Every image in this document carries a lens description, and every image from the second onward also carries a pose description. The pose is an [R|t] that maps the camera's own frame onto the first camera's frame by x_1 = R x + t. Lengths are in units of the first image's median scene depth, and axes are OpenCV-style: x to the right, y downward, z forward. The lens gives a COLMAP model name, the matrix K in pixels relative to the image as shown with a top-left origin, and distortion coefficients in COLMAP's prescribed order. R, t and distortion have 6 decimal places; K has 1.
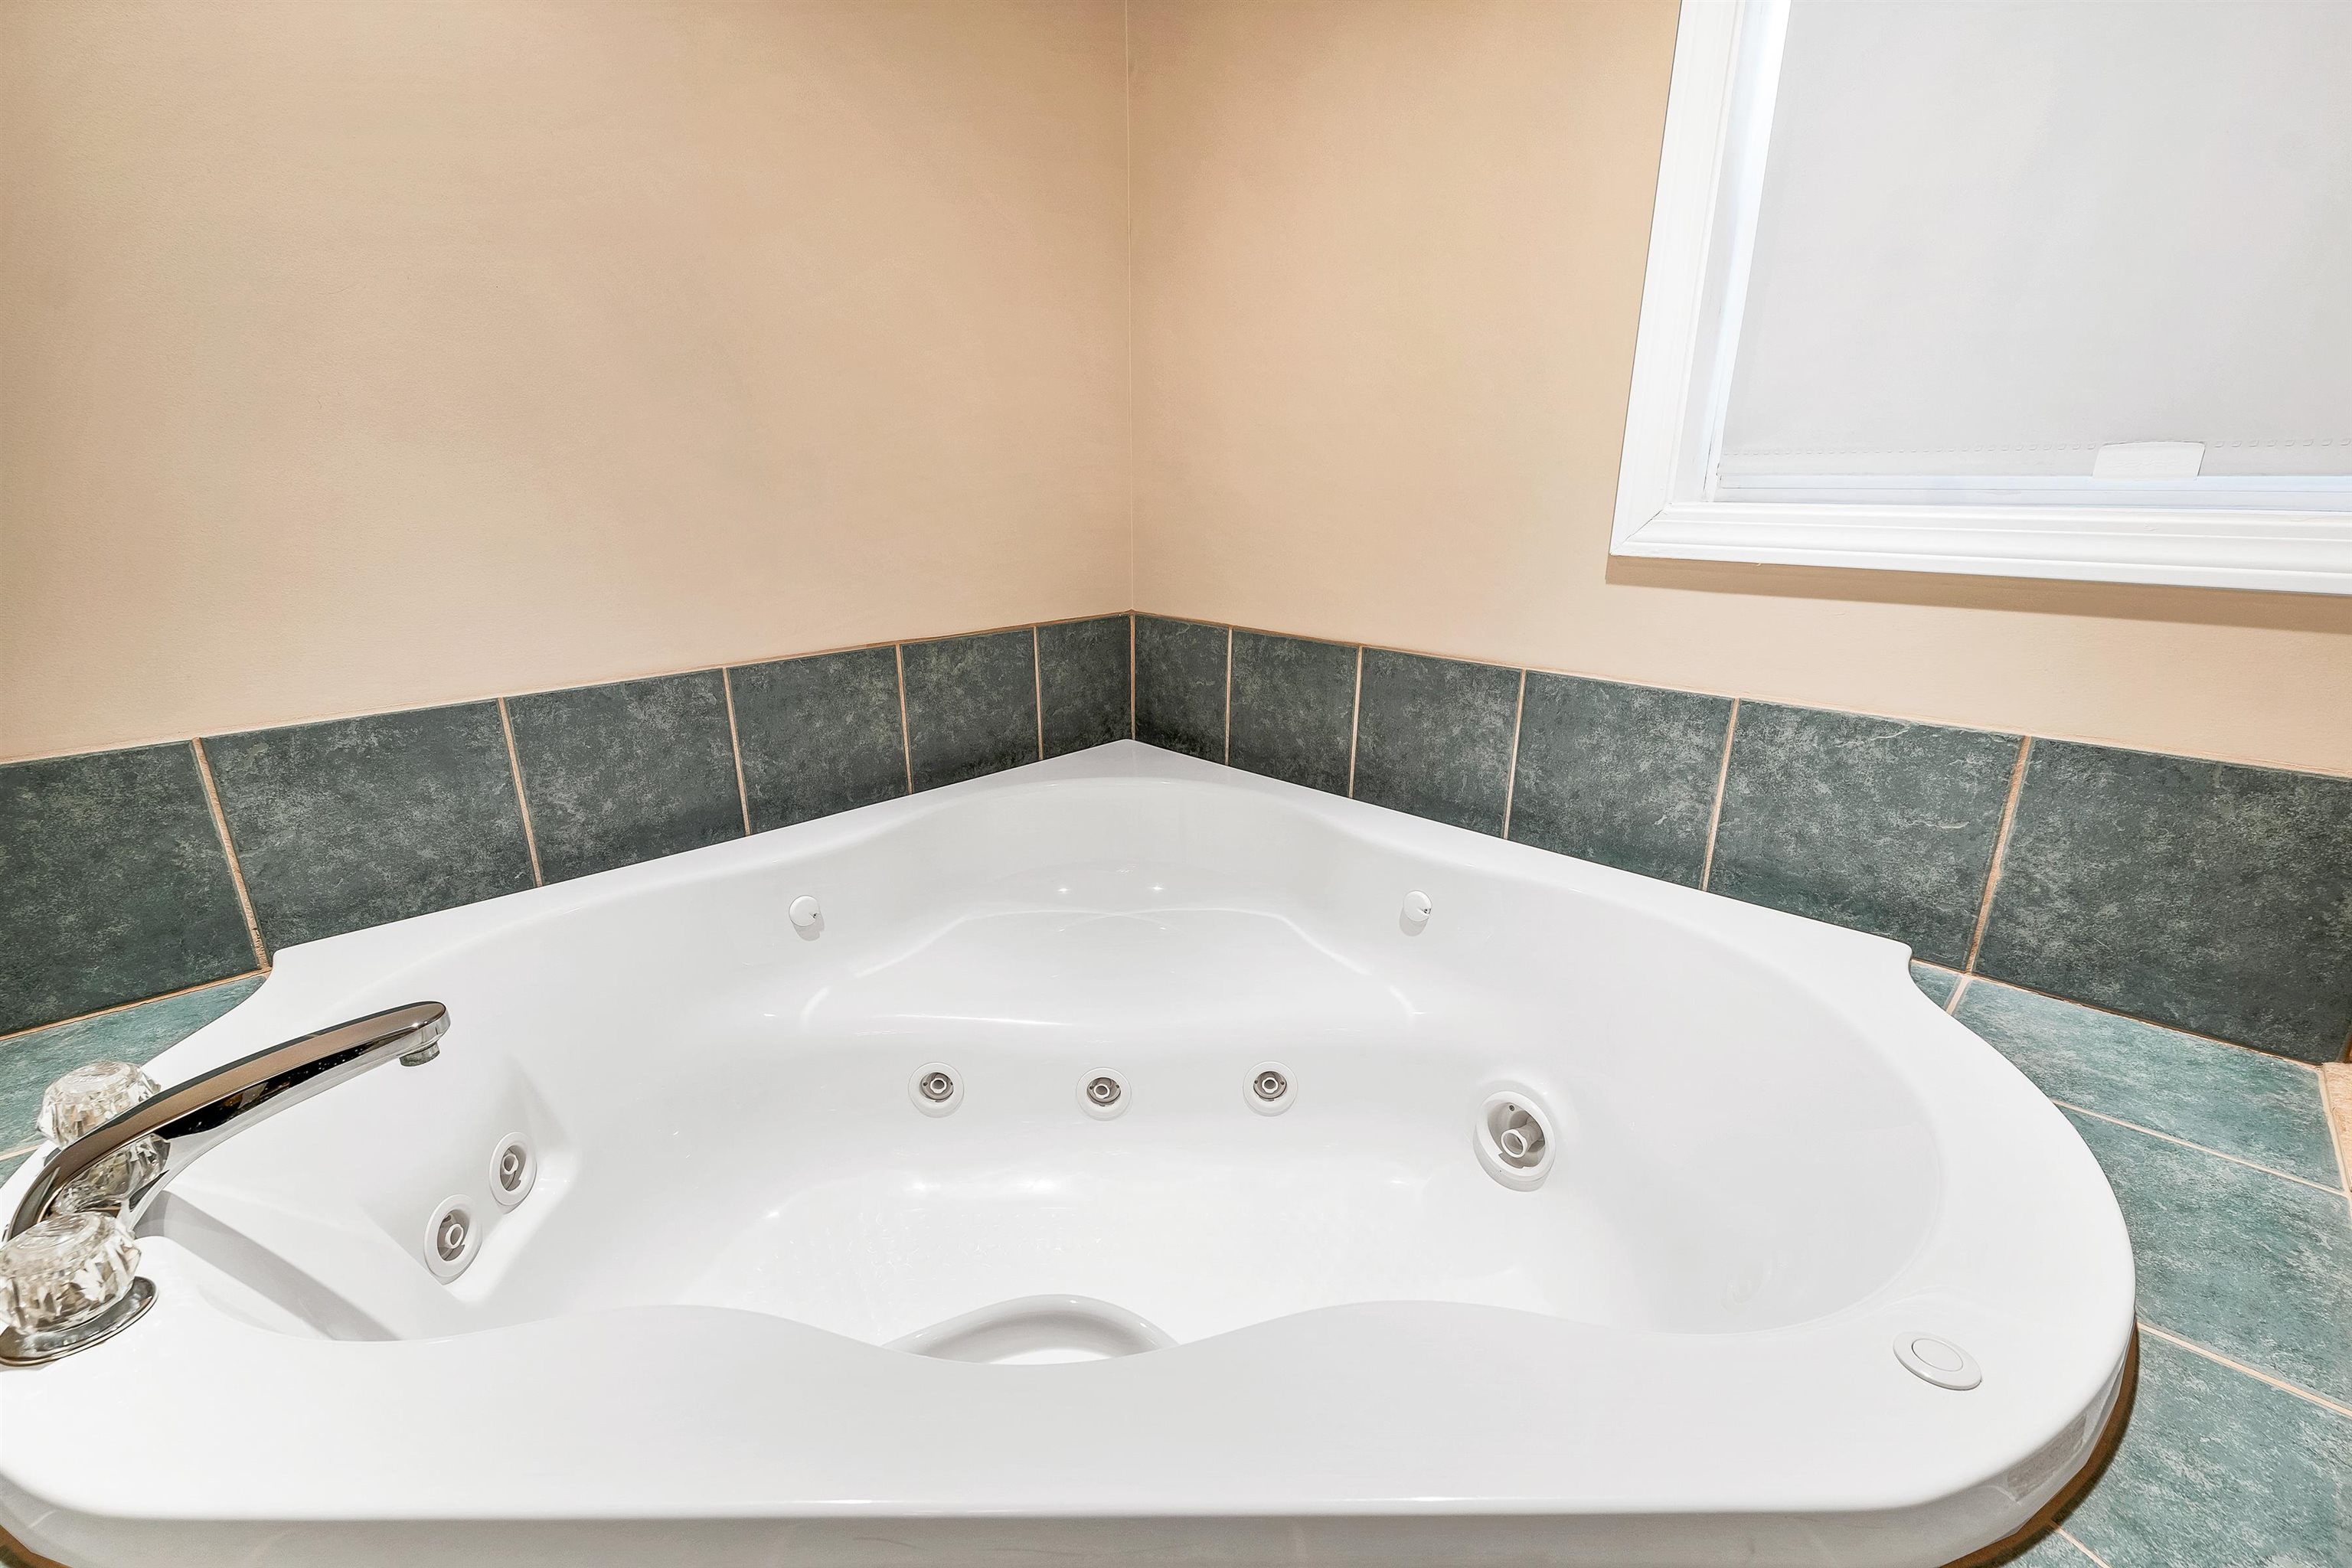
lens RADIAL K [[983.1, 0, 1174.8], [0, 983.1, 787.0], [0, 0, 1]] dist [0.001716, -0.000073]
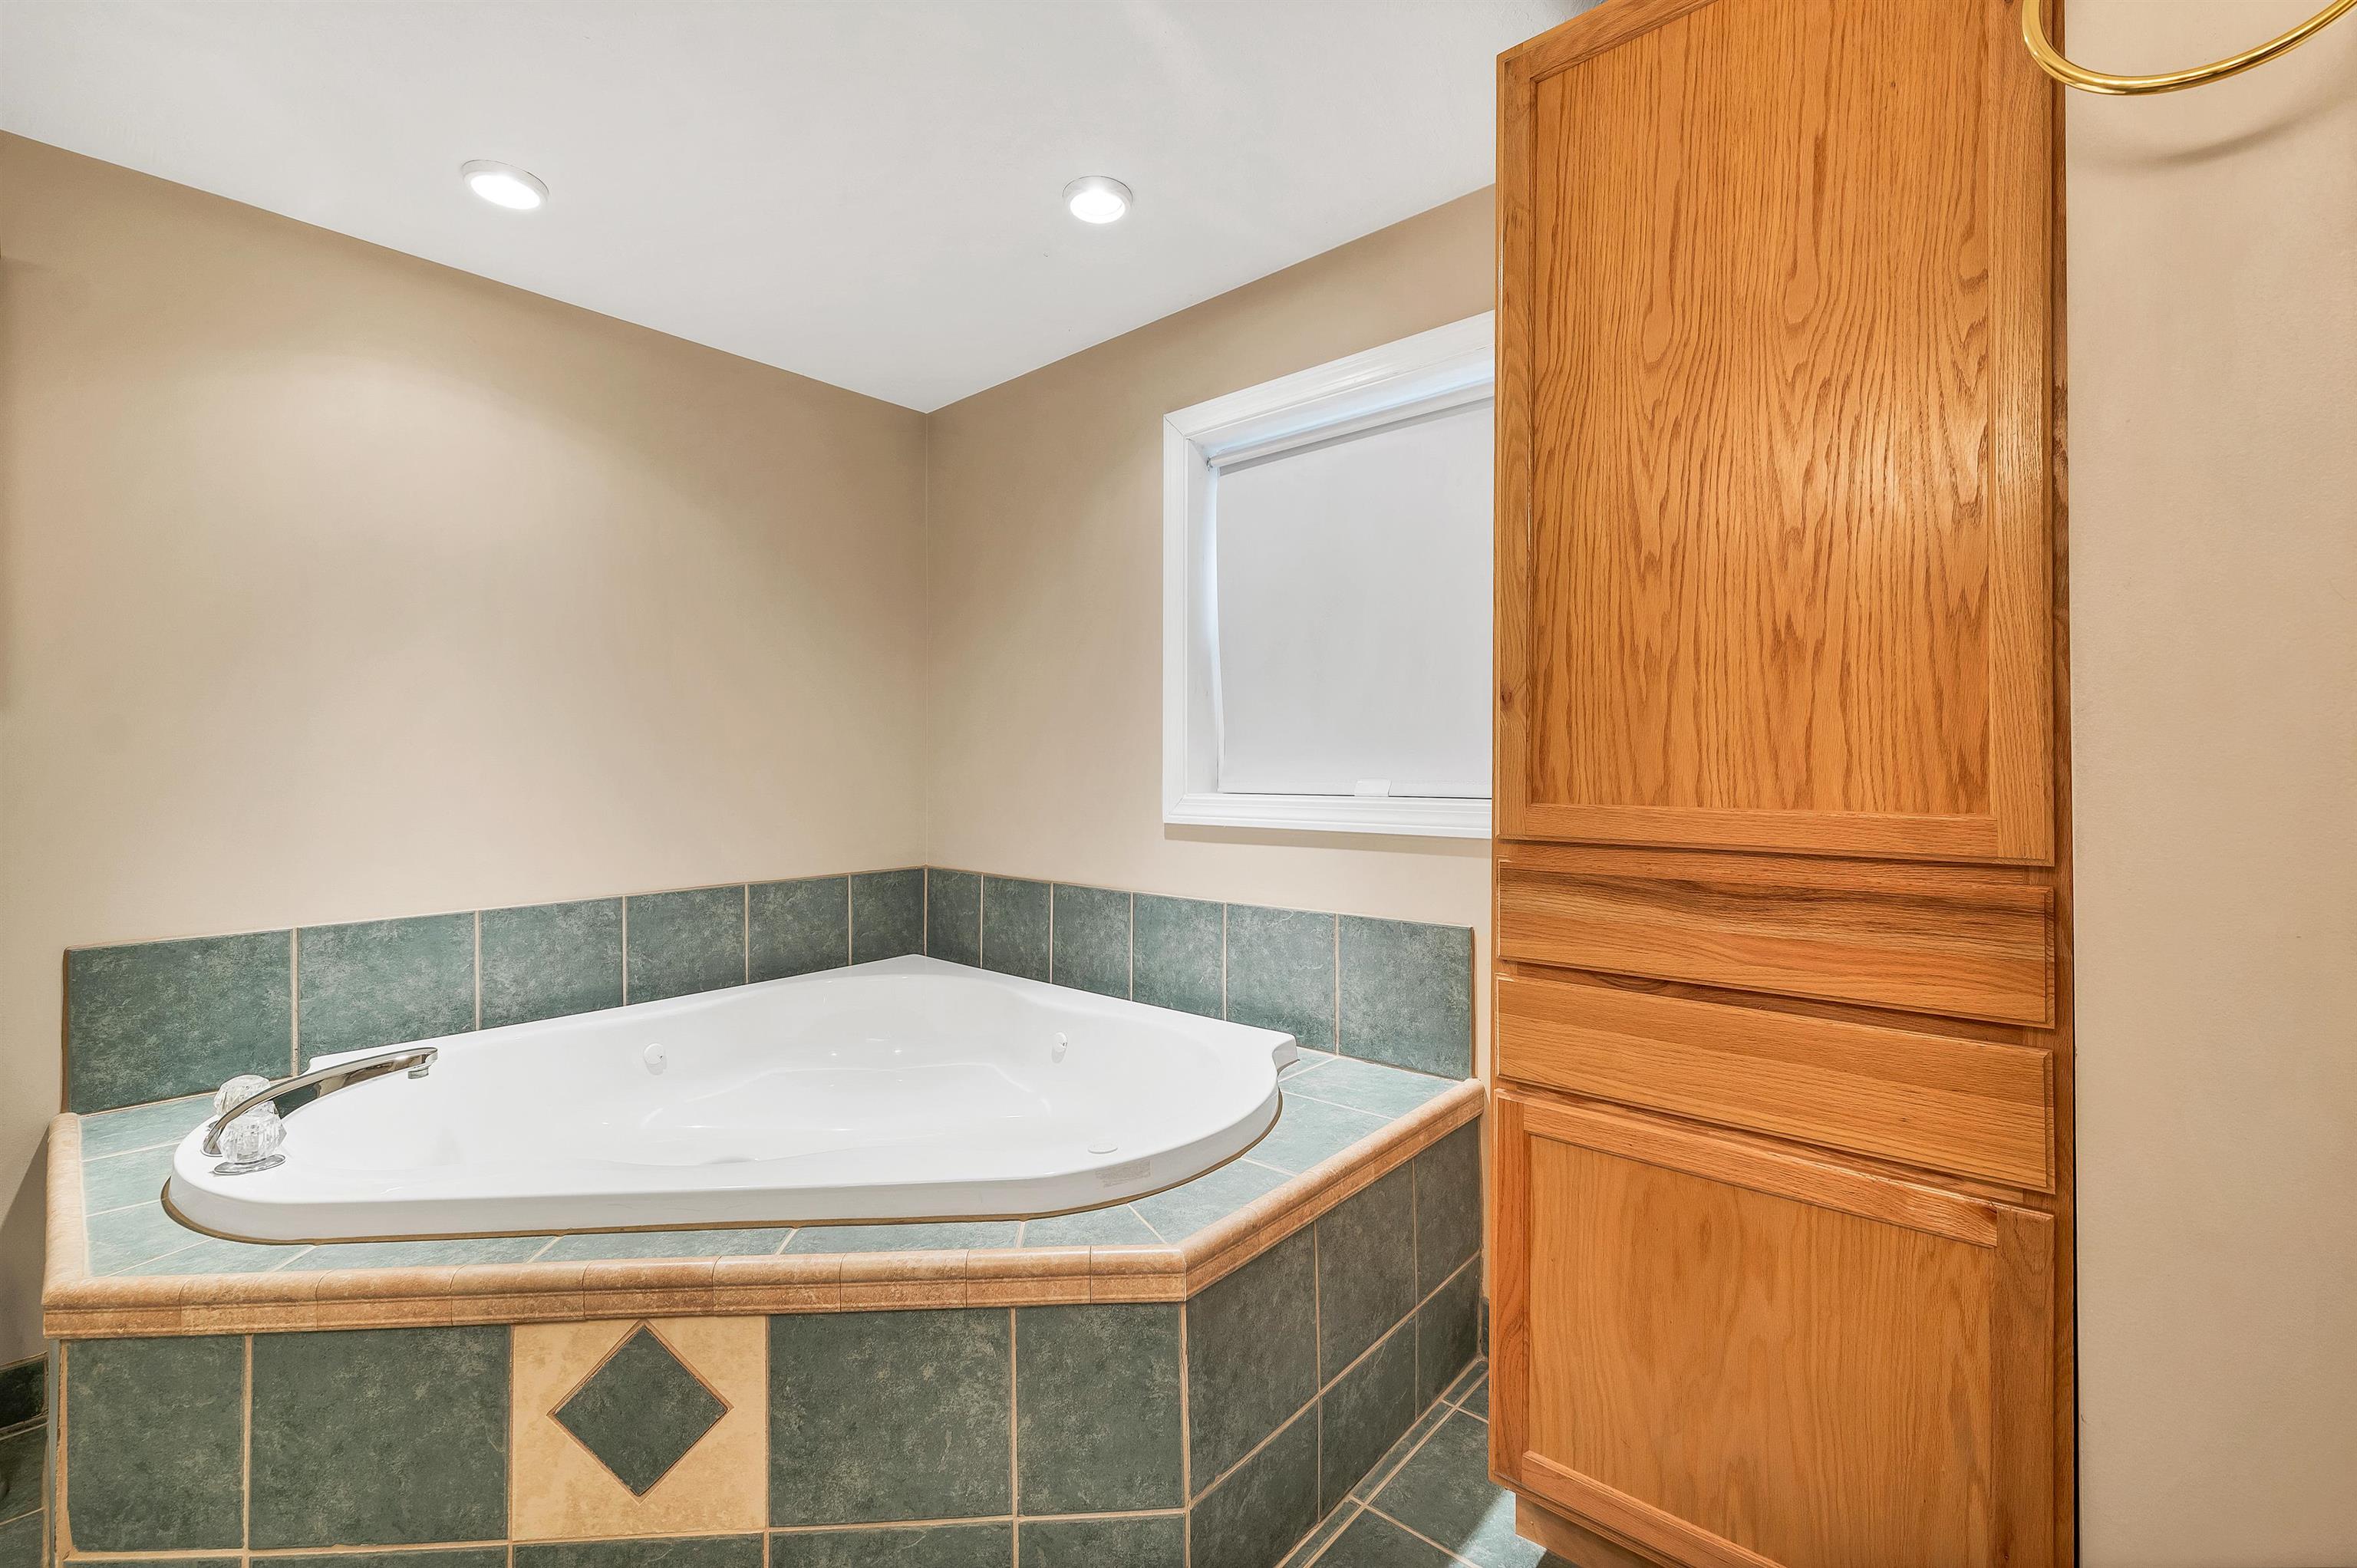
lens RADIAL K [[976.0, 0, 1178.4], [0, 976.0, 779.2], [0, 0, 1]] dist [0.003116, -0.000324]
pose [[0.998176, -0.002477, 0.060328, 0.367572], [0.019916, 0.956750, -0.290230, 0.188442], [-0.057000, 0.290902, 0.955053, -0.657532]]
